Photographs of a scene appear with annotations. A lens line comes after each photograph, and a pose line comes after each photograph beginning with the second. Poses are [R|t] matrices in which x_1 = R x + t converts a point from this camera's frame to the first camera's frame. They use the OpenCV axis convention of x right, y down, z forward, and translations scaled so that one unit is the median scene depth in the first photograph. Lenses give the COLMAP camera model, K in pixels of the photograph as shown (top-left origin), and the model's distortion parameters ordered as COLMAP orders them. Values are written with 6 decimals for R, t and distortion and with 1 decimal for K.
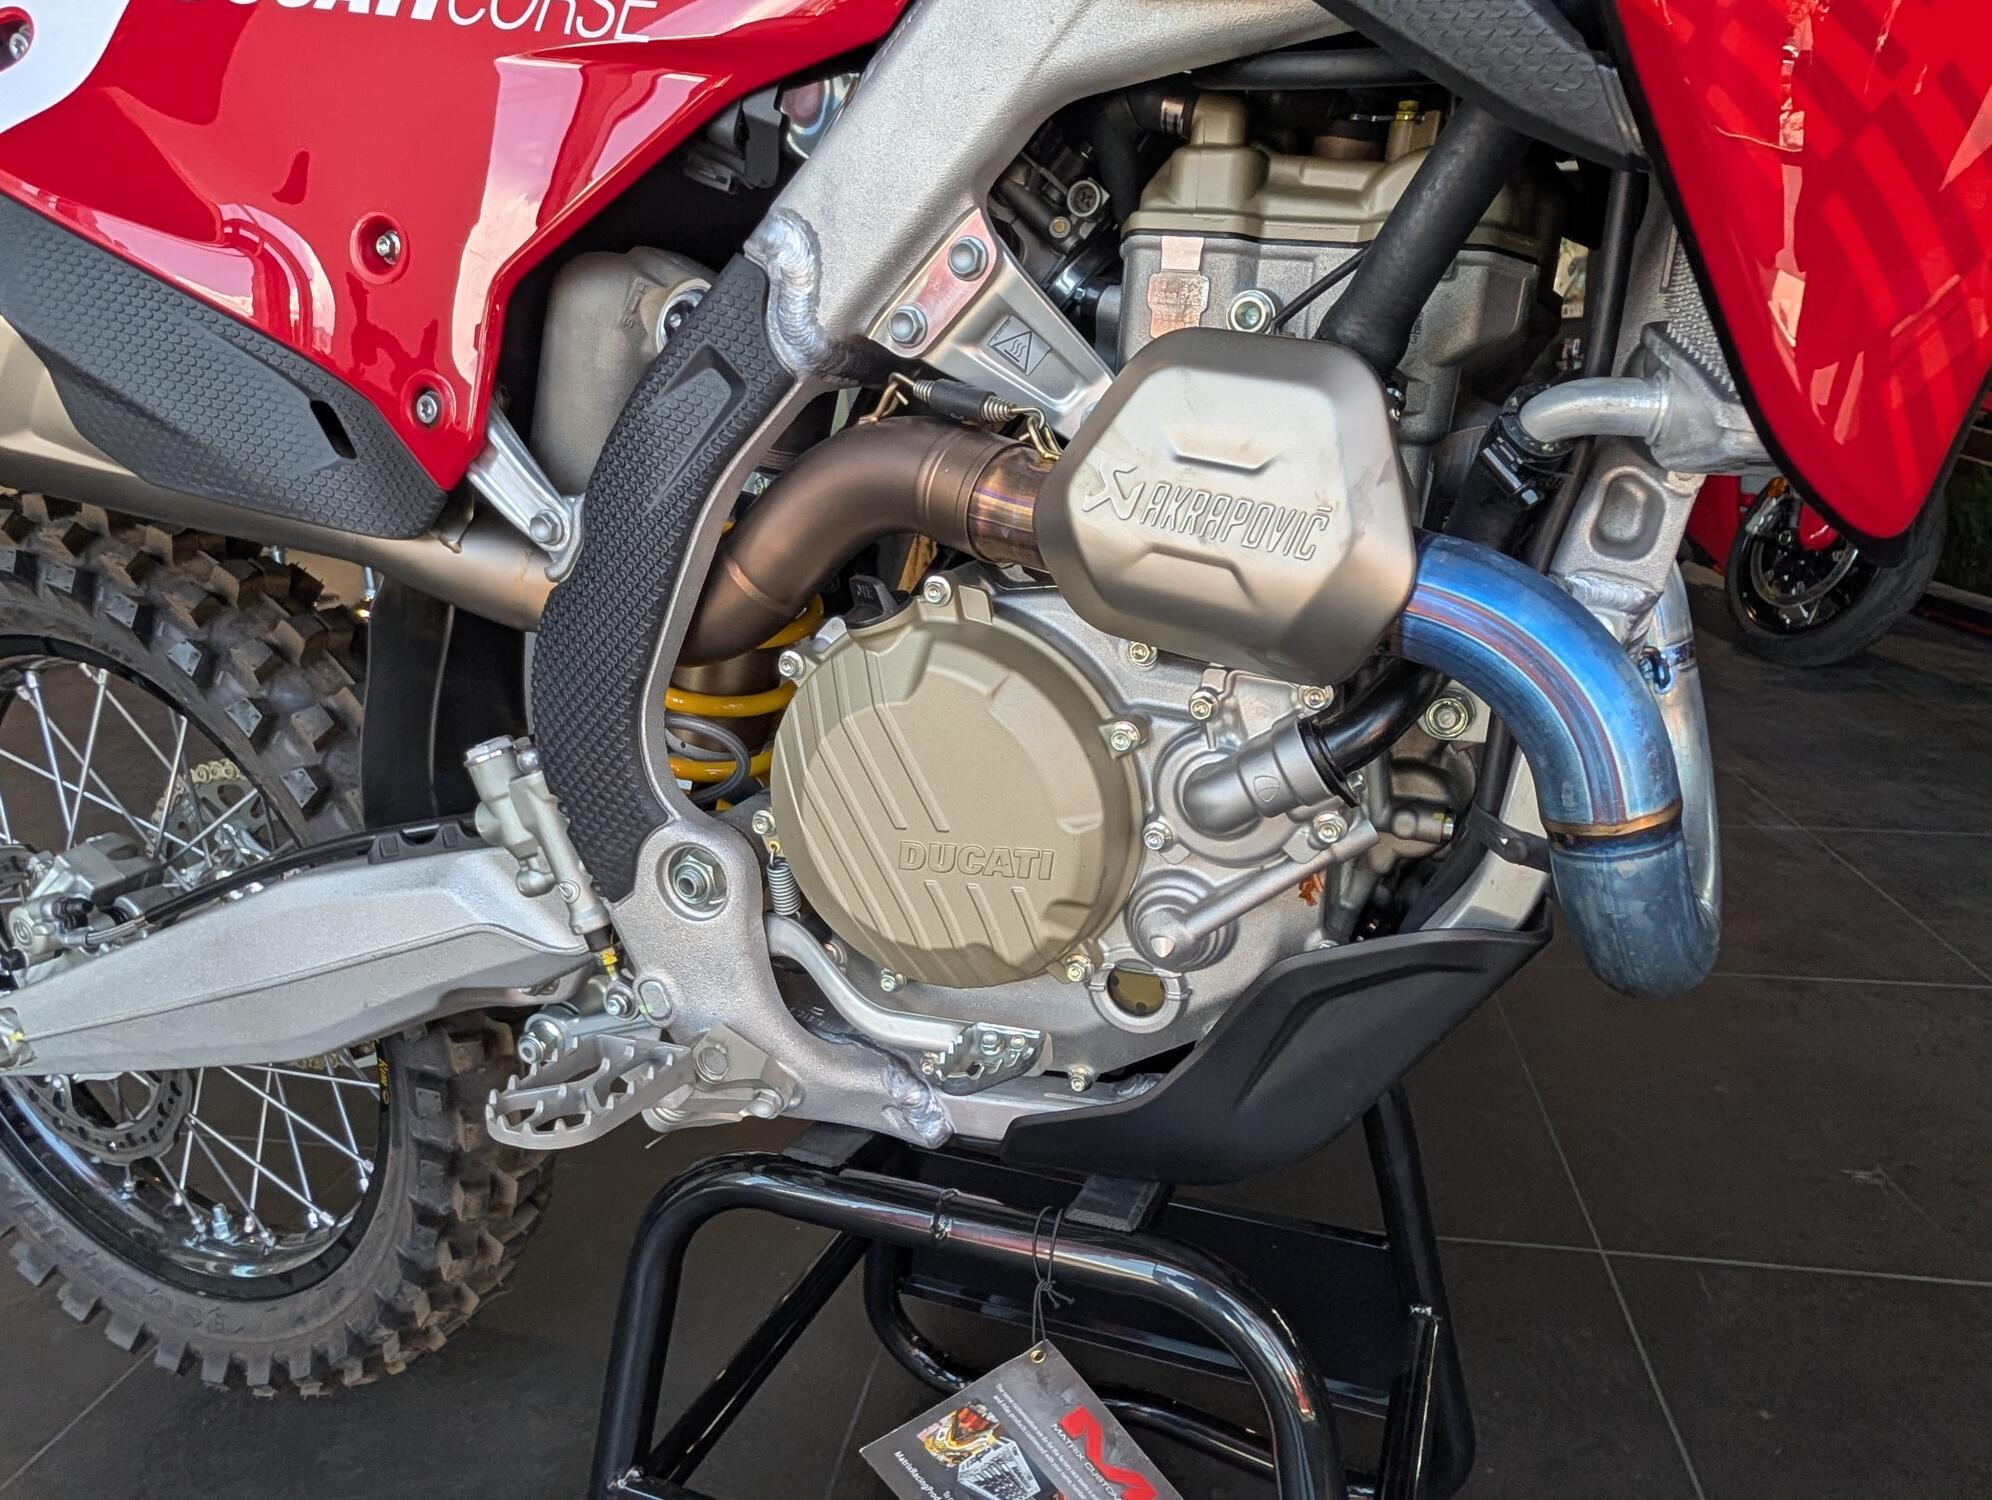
lens RADIAL K [[1340.2, 0, 971.4], [0, 1340.2, 750.6], [0, 0, 1]] dist [0.005073, -0.000699]
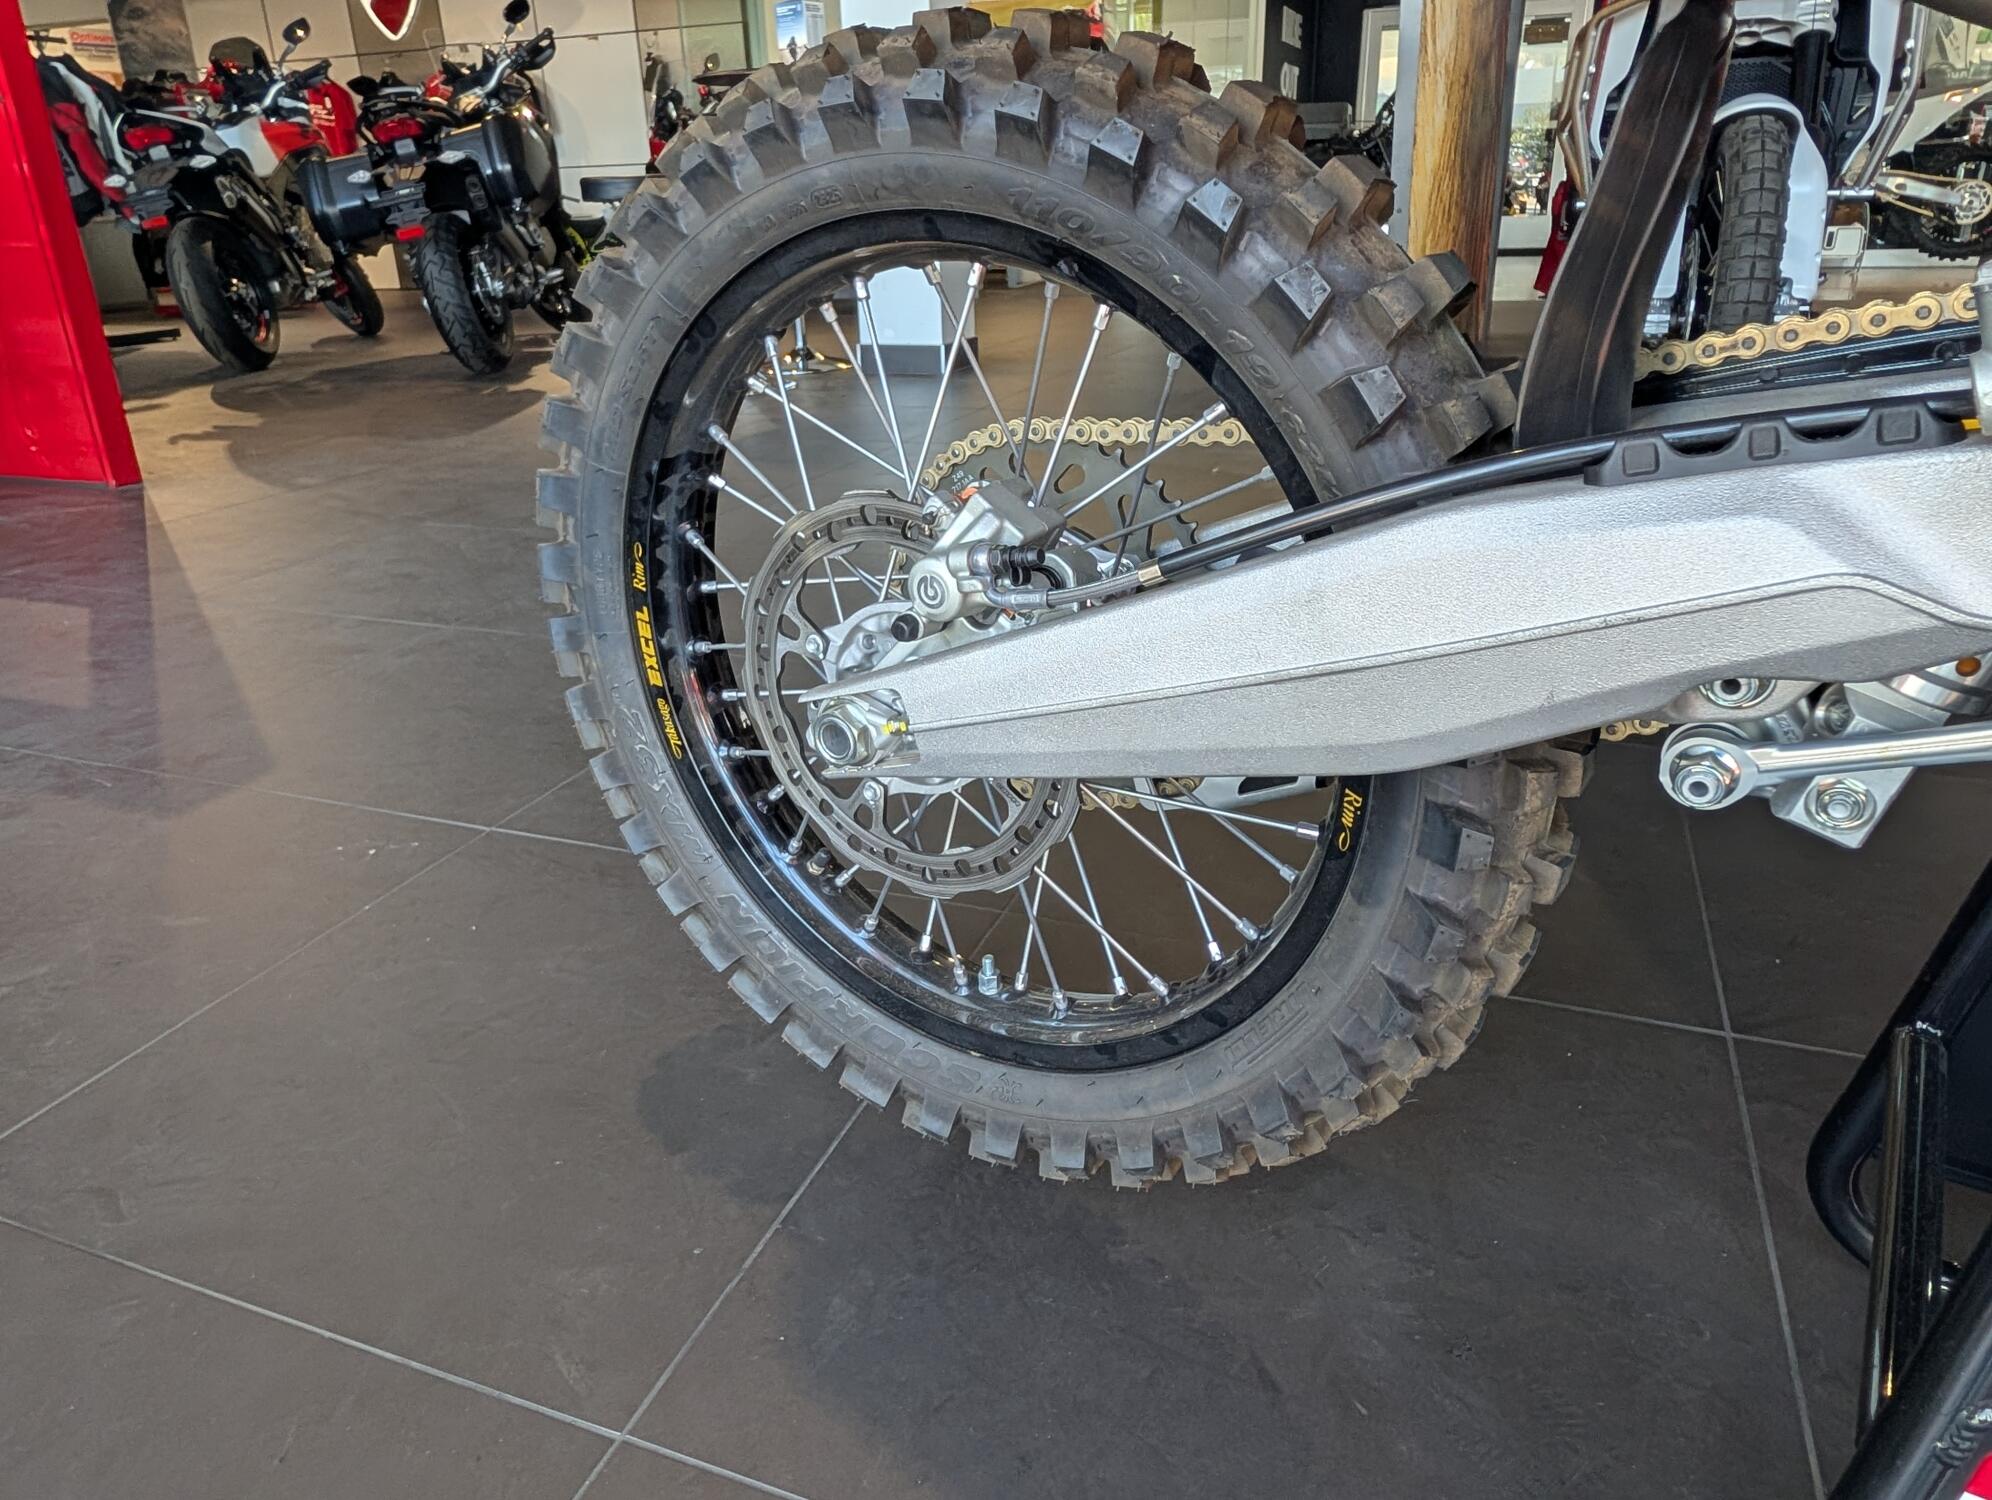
lens RADIAL K [[1340.2, 0, 971.4], [0, 1340.2, 750.6], [0, 0, 1]] dist [0.005073, -0.000699]
pose [[0.982385, 0.071386, -0.172695, -0.477478], [-0.048124, 0.989632, 0.135321, 0.105892], [0.180565, -0.124626, 0.975636, 0.207902]]
